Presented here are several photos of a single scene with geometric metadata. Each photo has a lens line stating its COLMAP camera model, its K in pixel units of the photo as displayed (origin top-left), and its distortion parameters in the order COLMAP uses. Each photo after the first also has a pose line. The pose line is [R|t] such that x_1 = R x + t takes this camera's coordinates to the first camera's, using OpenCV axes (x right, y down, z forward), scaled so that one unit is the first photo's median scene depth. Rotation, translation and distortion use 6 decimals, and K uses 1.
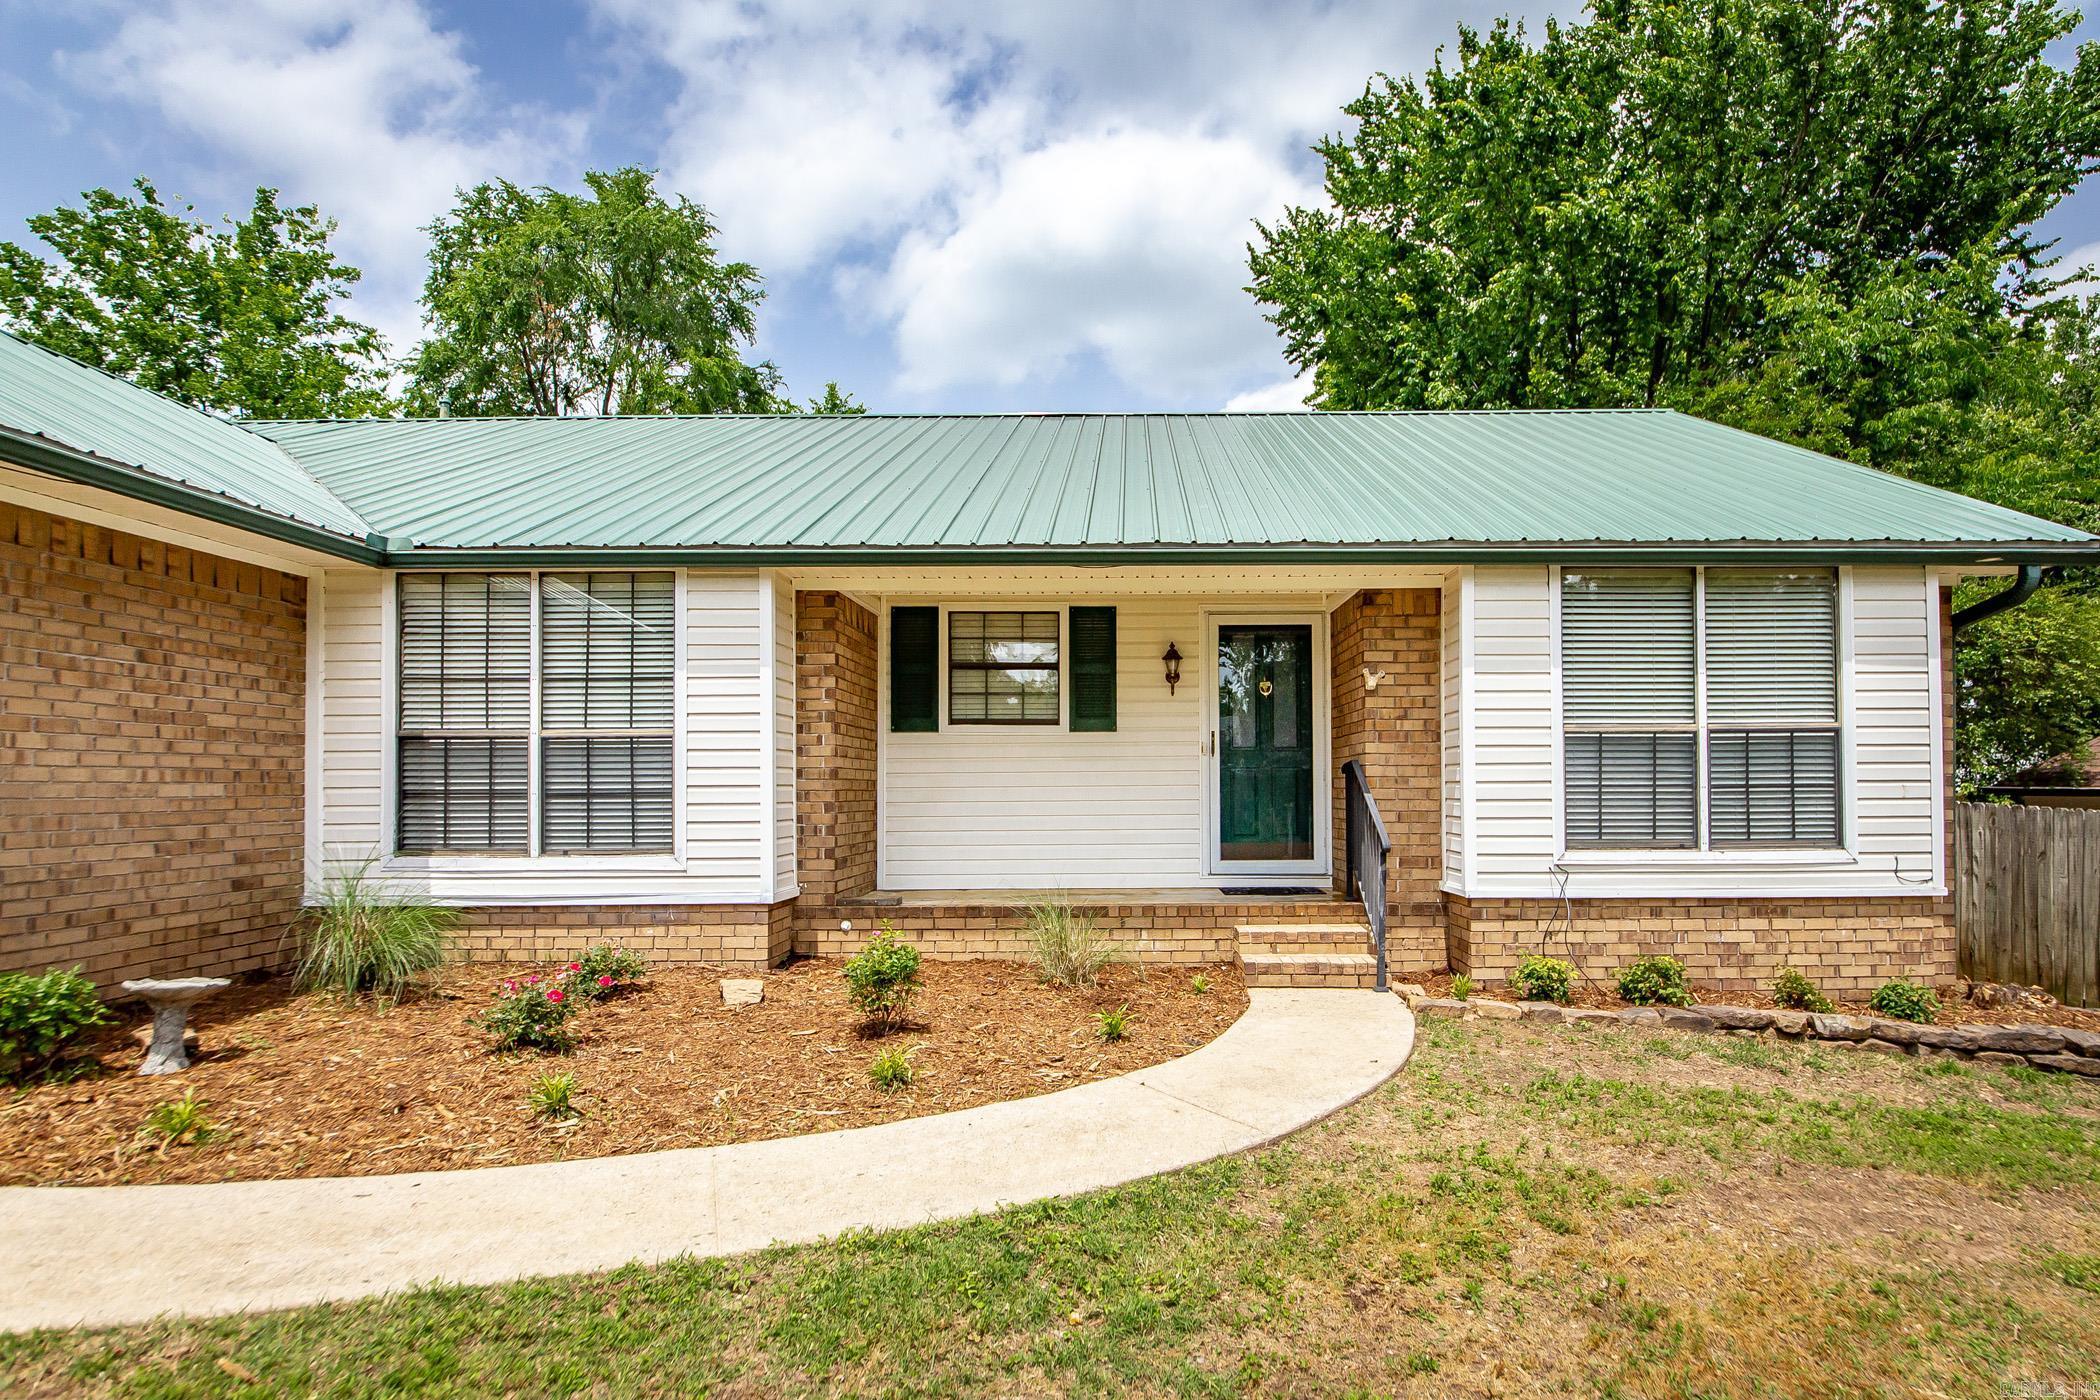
lens RADIAL K [[1041.9, 0, 1132.8], [0, 1041.9, 764.8], [0, 0, 1]] dist [-0.006066, -0.006234]
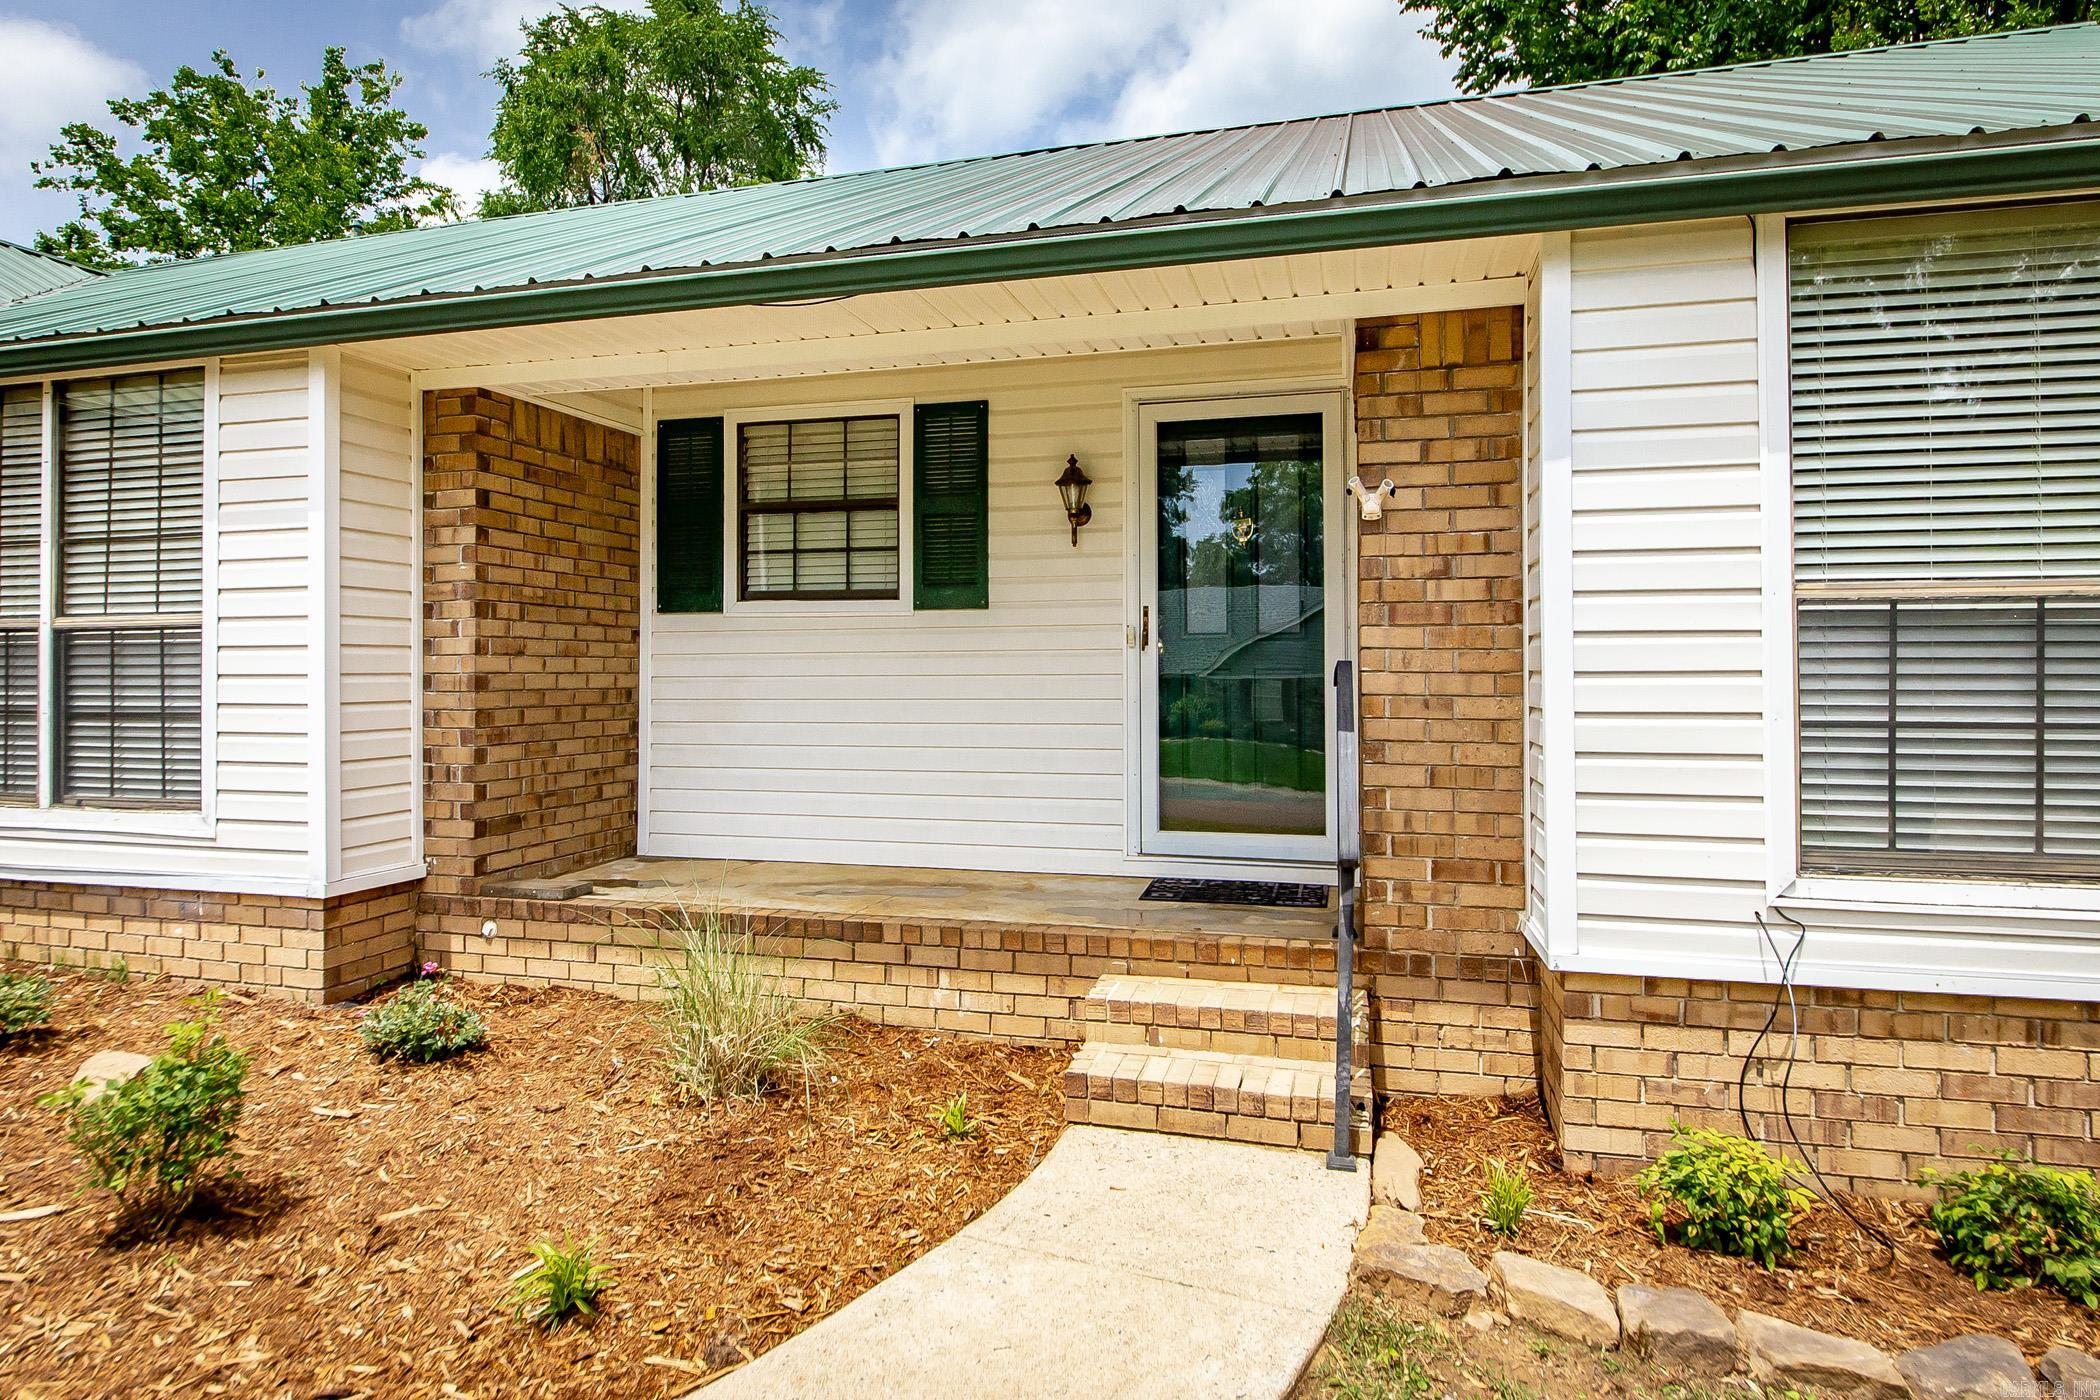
lens RADIAL K [[1150.6, 0, 1054.5], [0, 1150.6, 652.0], [0, 0, 1]] dist [-0.011500, -0.003287]
pose [[0.966103, -0.001378, -0.258152, 0.224238], [0.003281, 0.999971, 0.006939, -0.013462], [0.258135, -0.007551, 0.966079, 0.431469]]
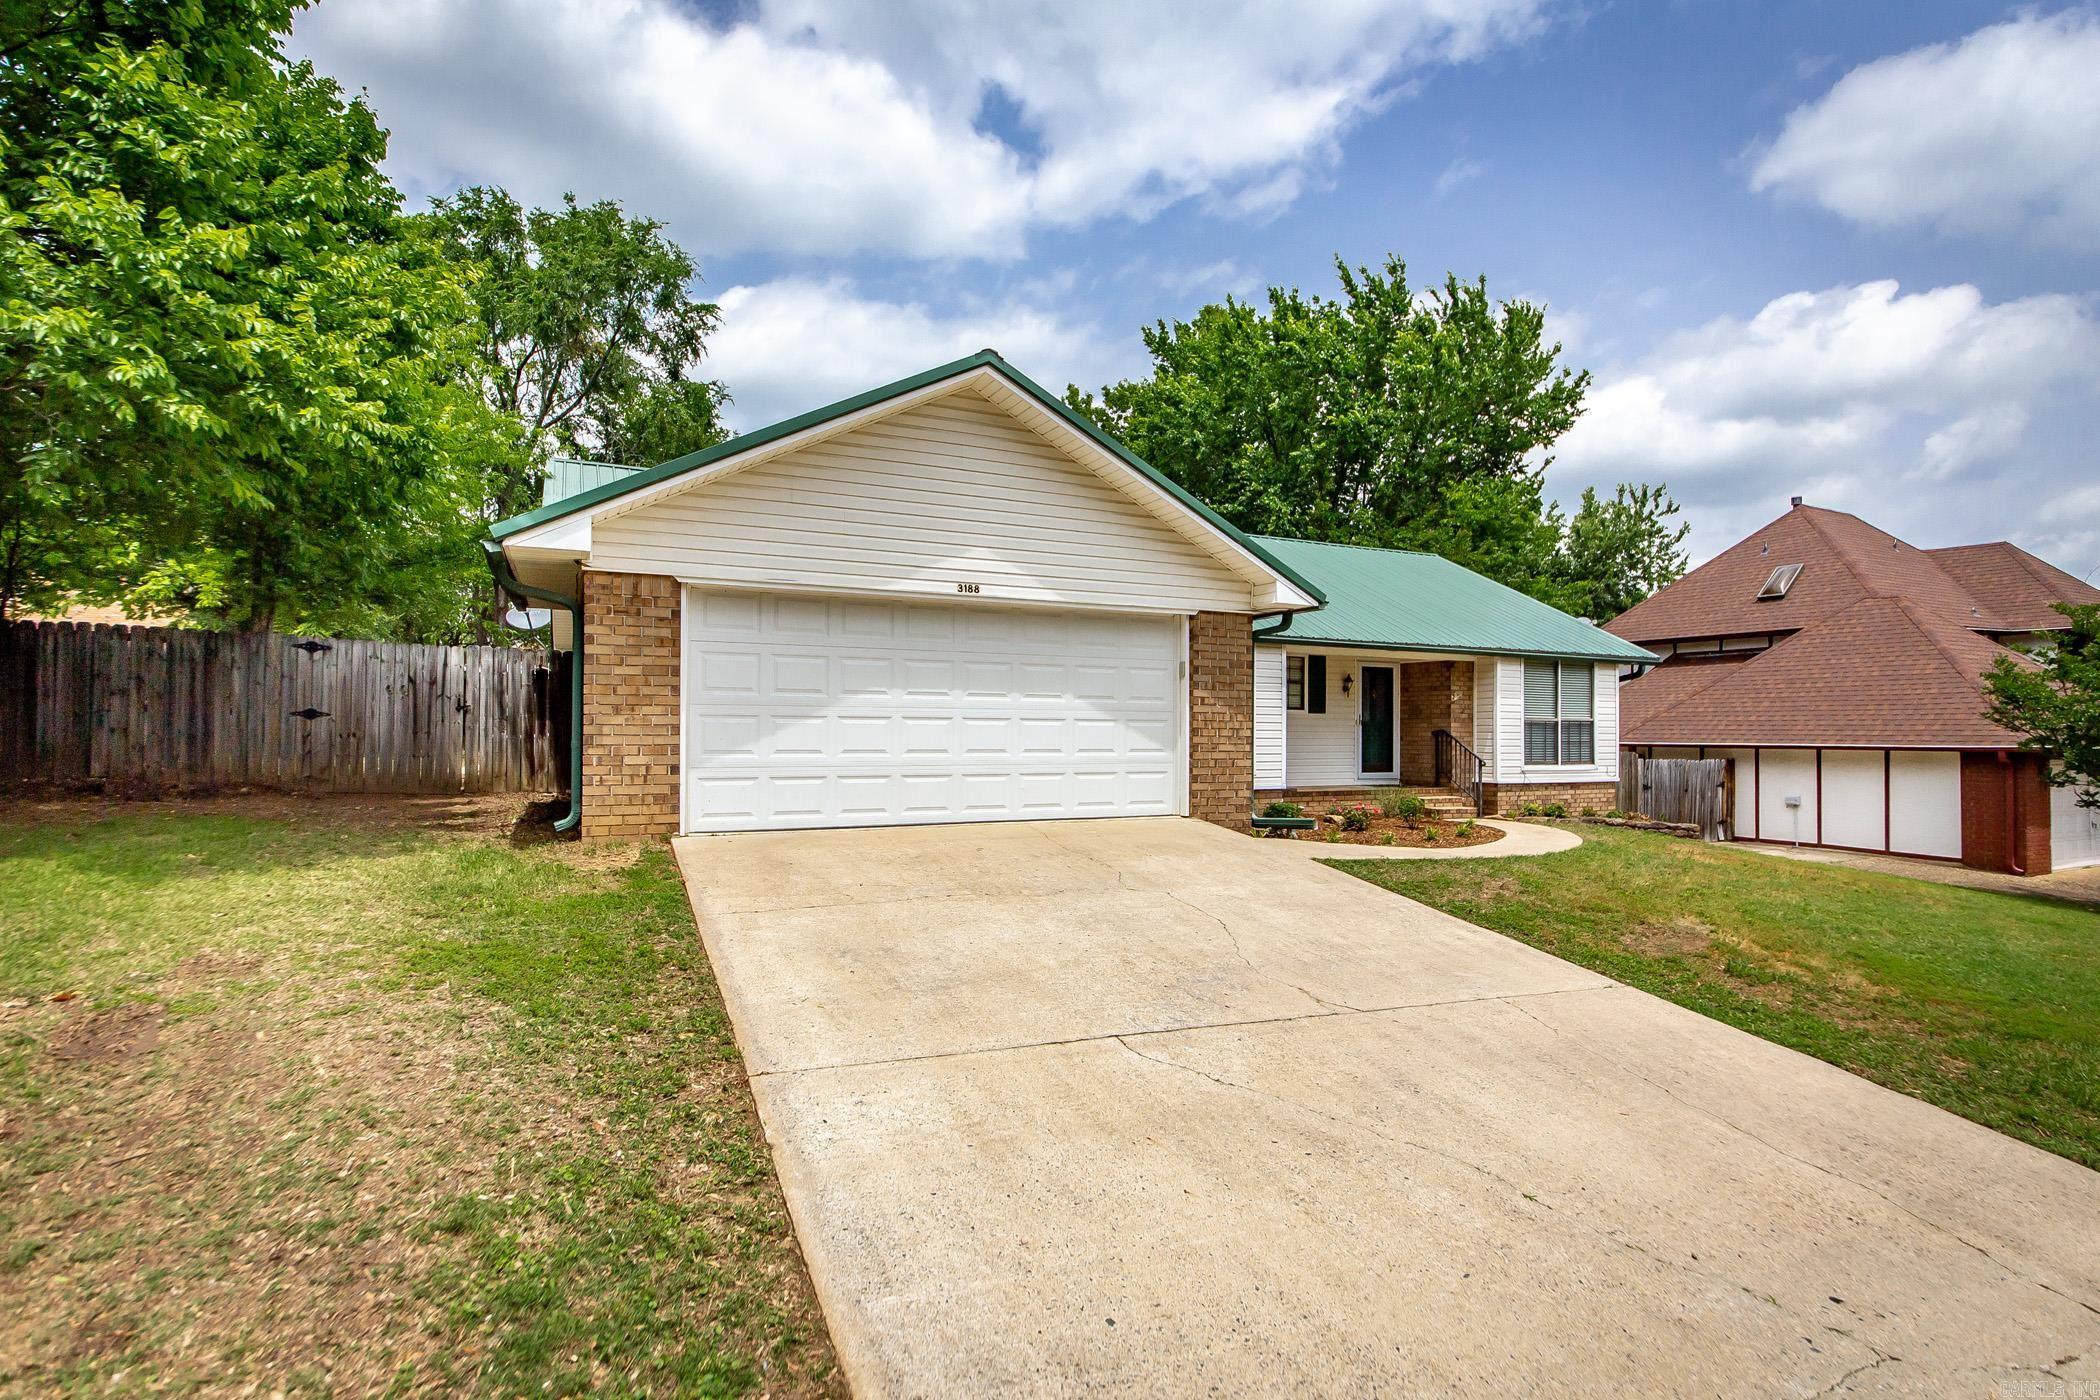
lens RADIAL K [[1002.8, 0, 1047.8], [0, 1002.8, 701.3], [0, 0, 1]] dist [-0.029449, -0.000260]
pose [[0.907031, 0.025098, 0.420315, -1.643944], [-0.020567, 0.999671, -0.015309, -0.015898], [-0.420561, 0.005242, 0.907249, -0.747783]]
